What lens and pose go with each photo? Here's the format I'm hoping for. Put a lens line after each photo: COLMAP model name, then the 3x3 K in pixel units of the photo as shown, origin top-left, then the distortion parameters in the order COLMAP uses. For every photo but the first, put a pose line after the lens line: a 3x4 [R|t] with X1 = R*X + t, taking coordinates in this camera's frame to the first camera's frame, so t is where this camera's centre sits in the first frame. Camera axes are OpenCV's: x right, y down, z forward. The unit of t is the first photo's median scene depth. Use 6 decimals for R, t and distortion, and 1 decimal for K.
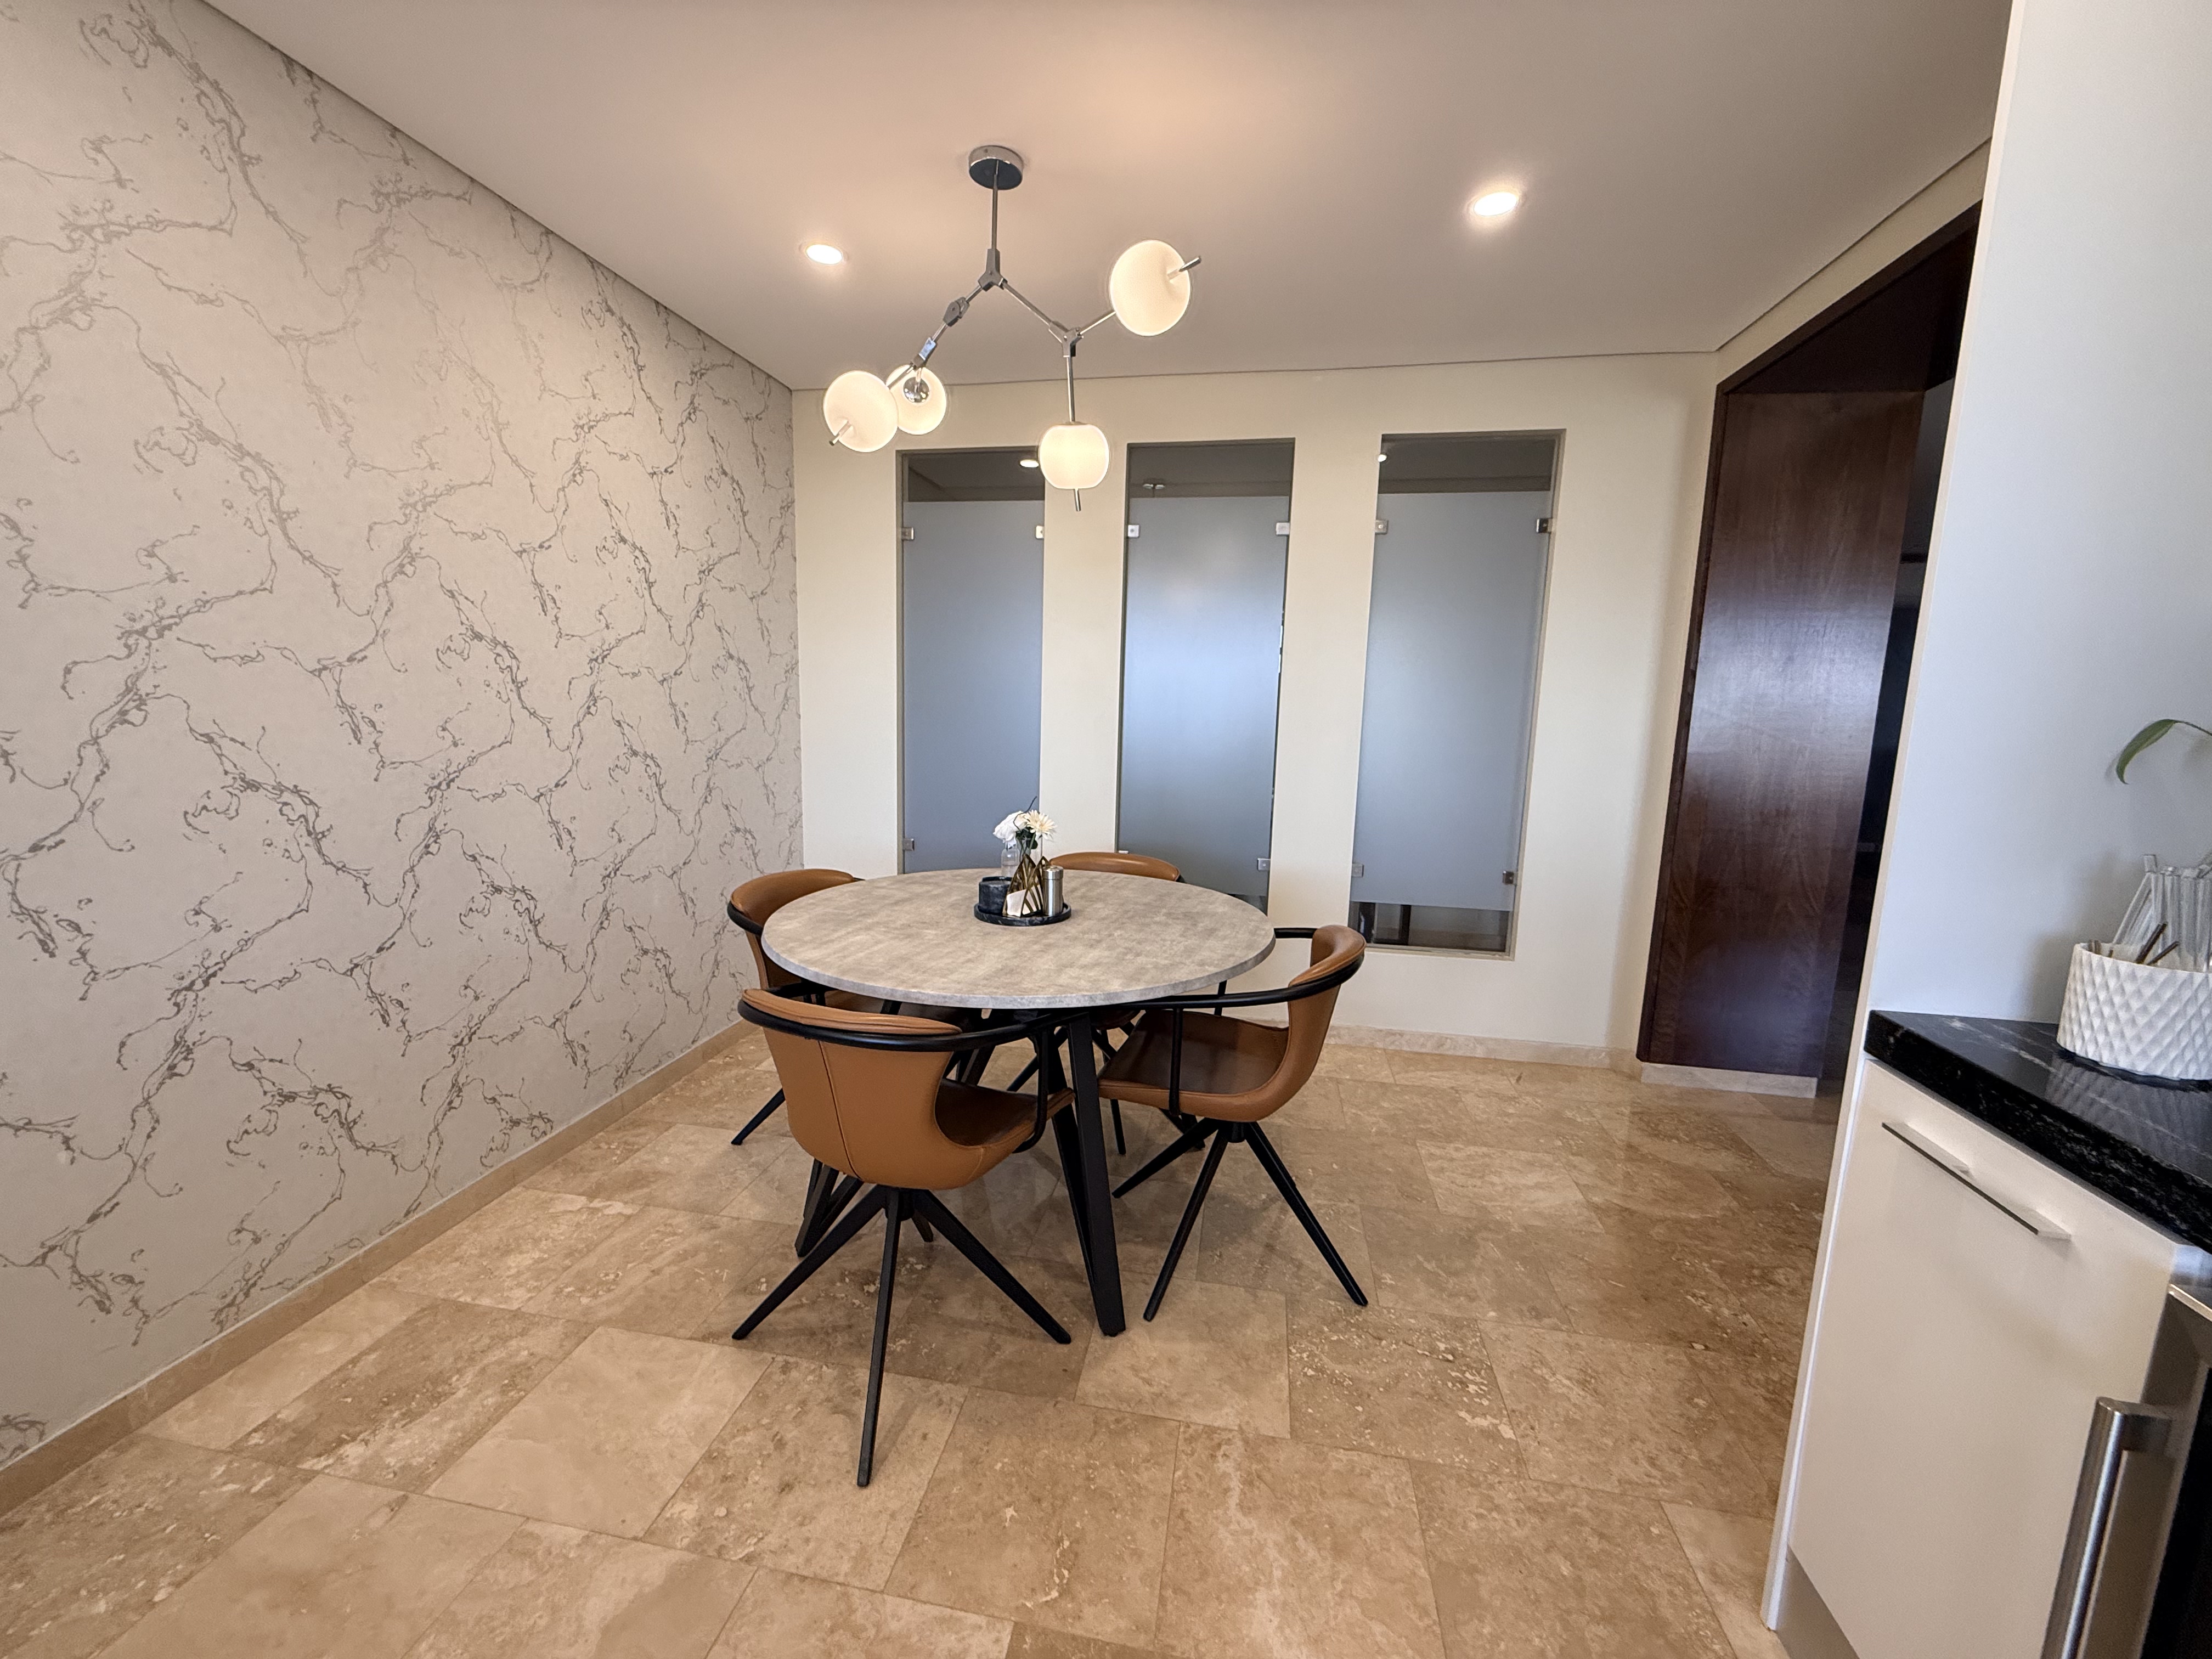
lens RADIAL K [[880.7, 0, 1098.7], [0, 880.7, 828.0], [0, 0, 1]] dist [0.000307, 0.000302]
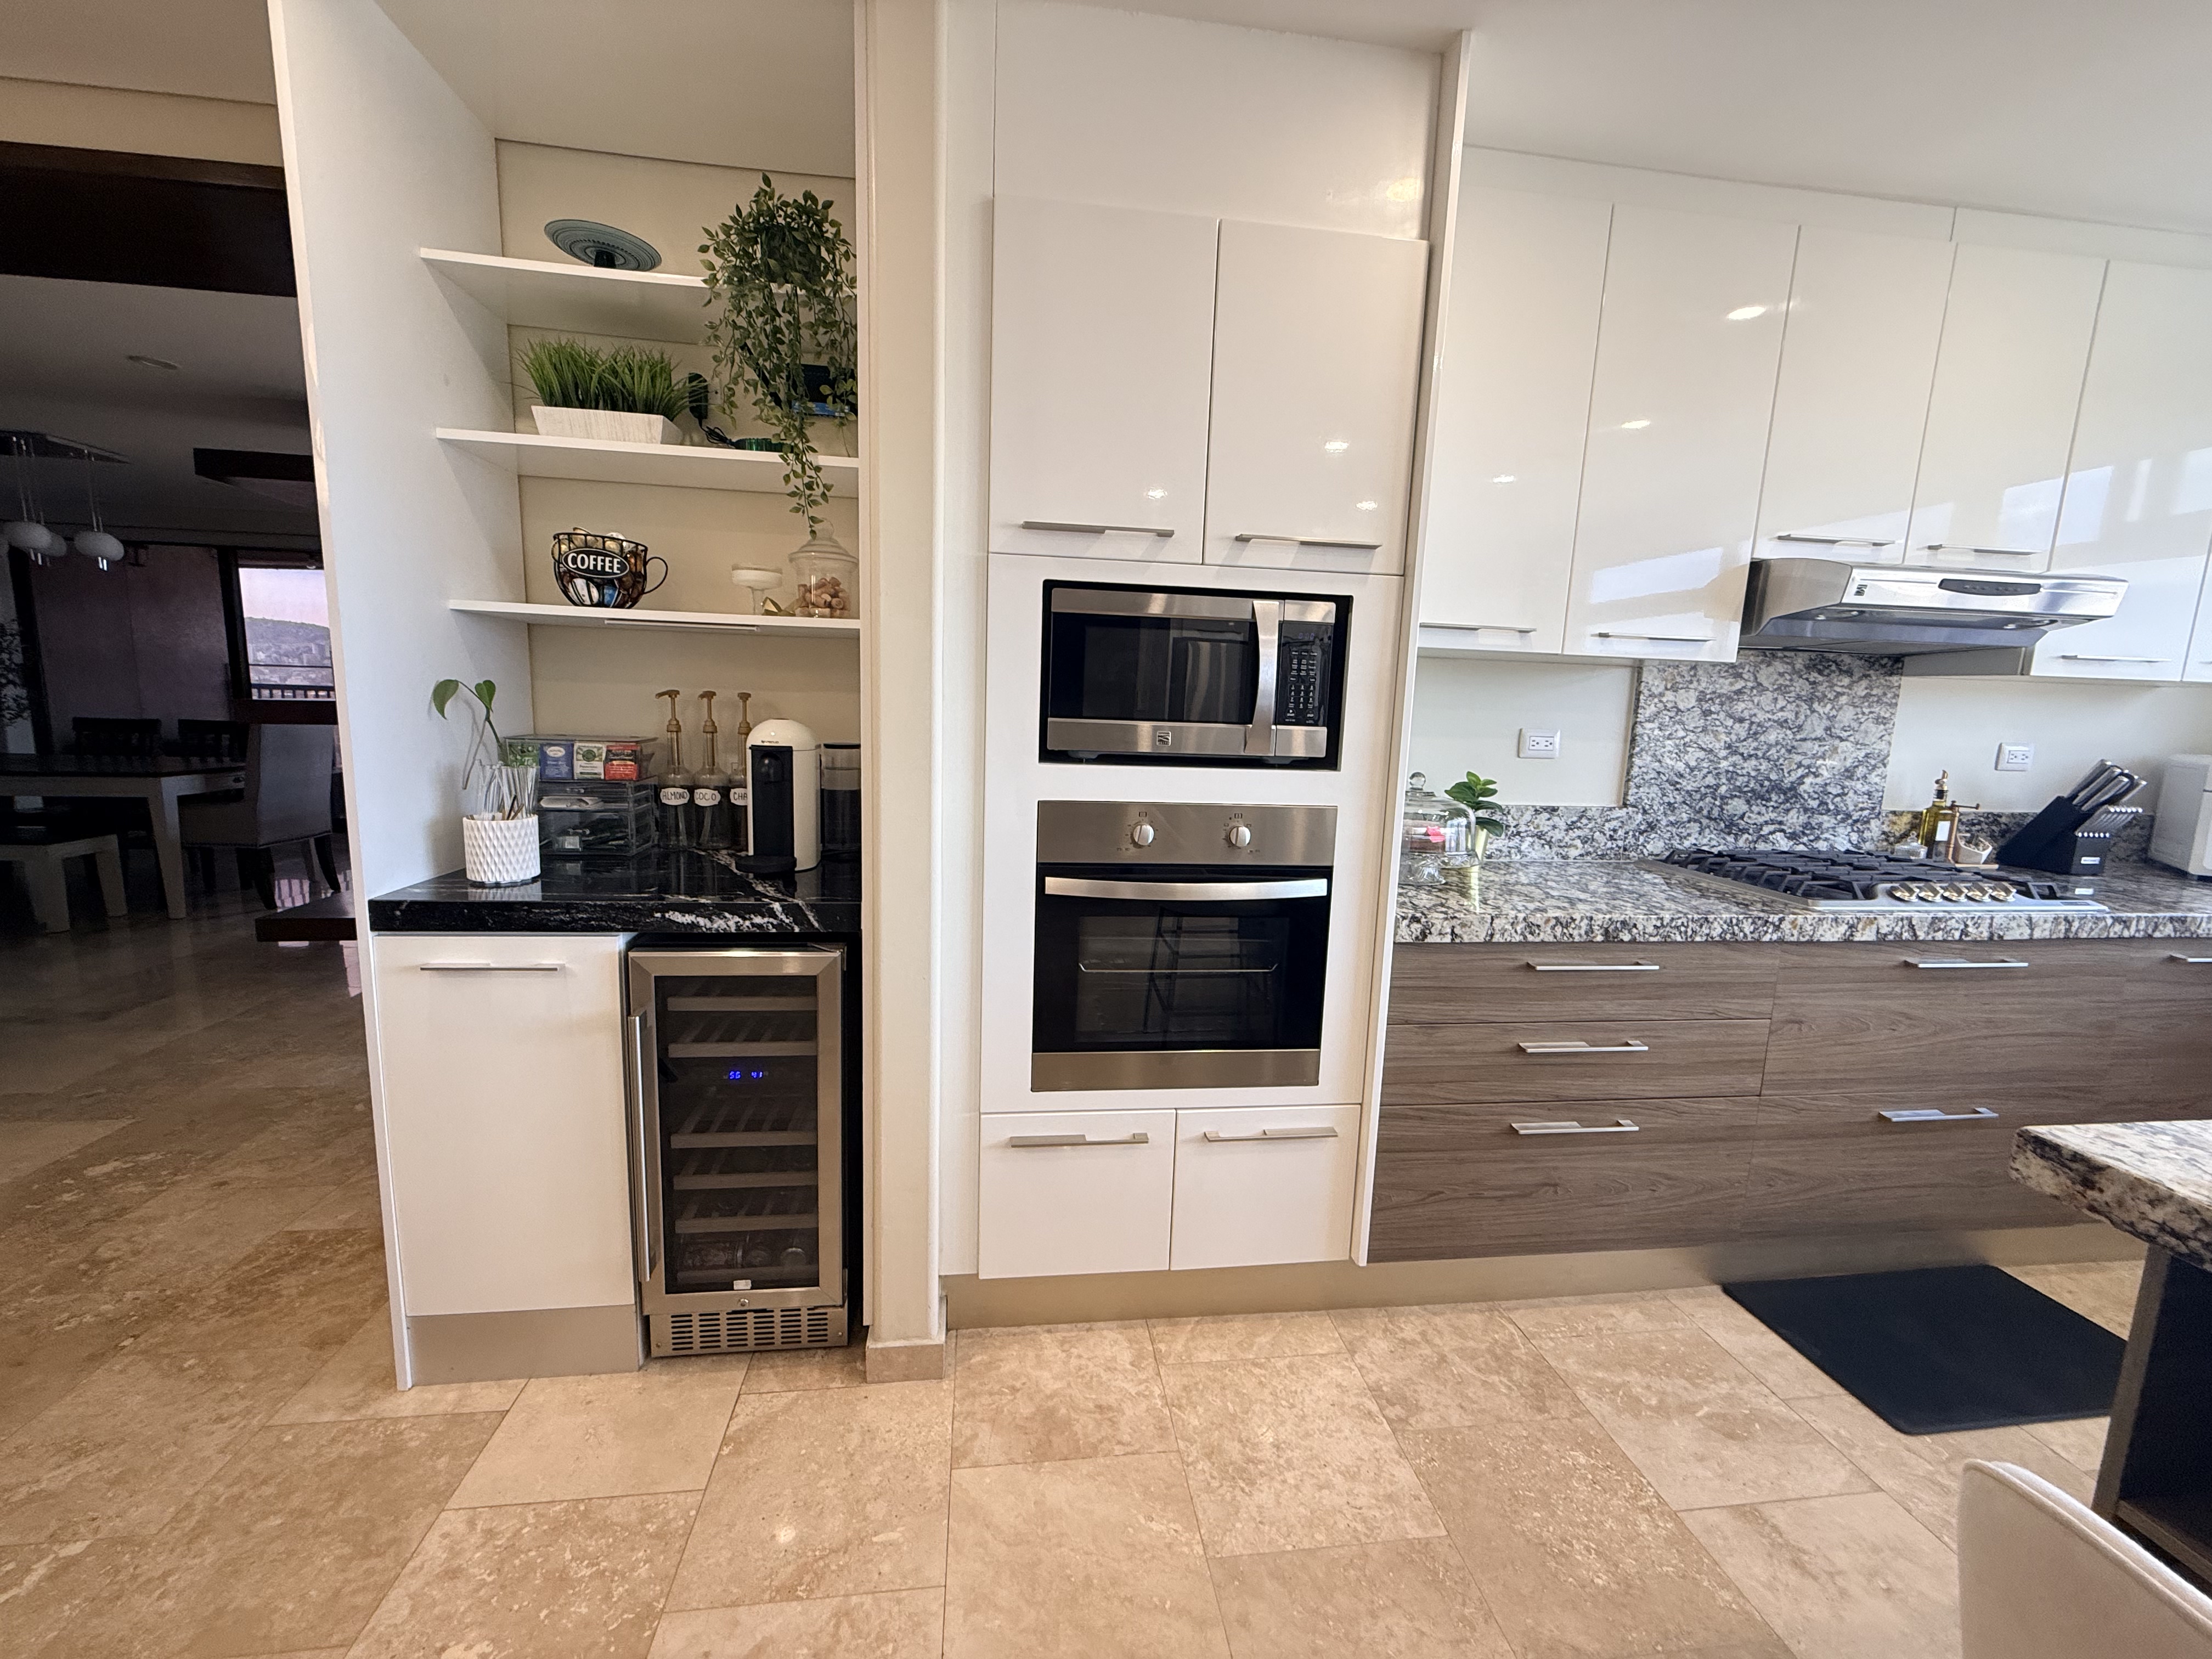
lens RADIAL K [[880.7, 0, 1098.3], [0, 880.7, 827.2], [0, 0, 1]] dist [0.000307, 0.000302]
pose [[-0.299860, -0.173357, 0.938100, -0.431766], [0.099986, 0.972224, 0.211623, -0.045376], [-0.948729, 0.157254, -0.274197, 0.188489]]
